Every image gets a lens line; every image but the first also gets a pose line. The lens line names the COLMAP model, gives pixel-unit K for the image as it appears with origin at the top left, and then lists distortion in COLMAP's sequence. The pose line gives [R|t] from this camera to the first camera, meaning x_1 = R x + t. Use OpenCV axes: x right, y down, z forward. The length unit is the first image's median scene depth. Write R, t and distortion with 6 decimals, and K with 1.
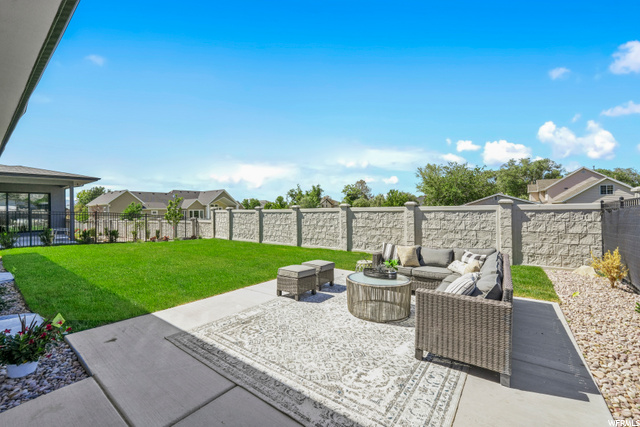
lens RADIAL K [[263.5, 0, 320.0], [0, 263.5, 213.5], [0, 0, 1]] dist [-0.007414, -0.000745]
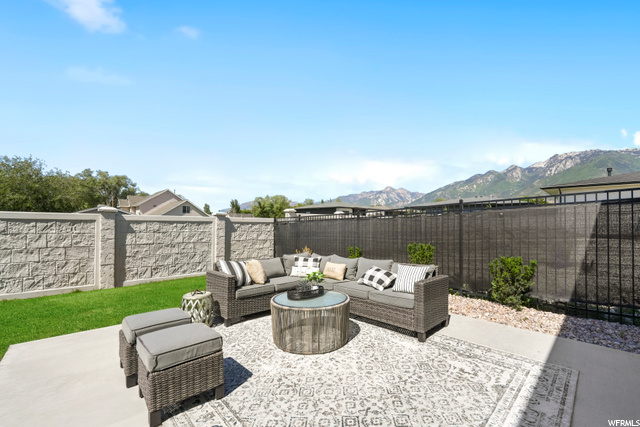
lens RADIAL K [[263.5, 0, 320.0], [0, 263.5, 213.5], [0, 0, 1]] dist [-0.007414, -0.000745]
pose [[0.181141, 0.054447, 0.981949, -0.278010], [0.000207, 0.998464, -0.055401, 0.012252], [-0.983457, 0.010239, 0.180851, 0.378078]]
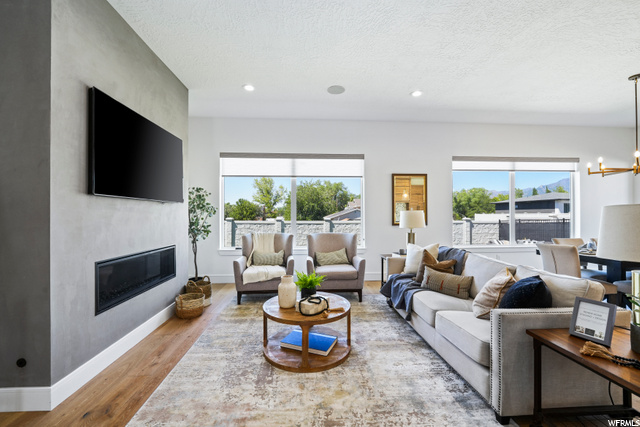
lens RADIAL K [[263.5, 0, 320.0], [0, 263.5, 213.5], [0, 0, 1]] dist [-0.007414, -0.000745]
pose [[0.758222, 0.020207, 0.651683, -1.415335], [0.000020, 0.999519, -0.031015, -0.023188], [-0.651997, 0.023529, 0.757857, 0.189720]]
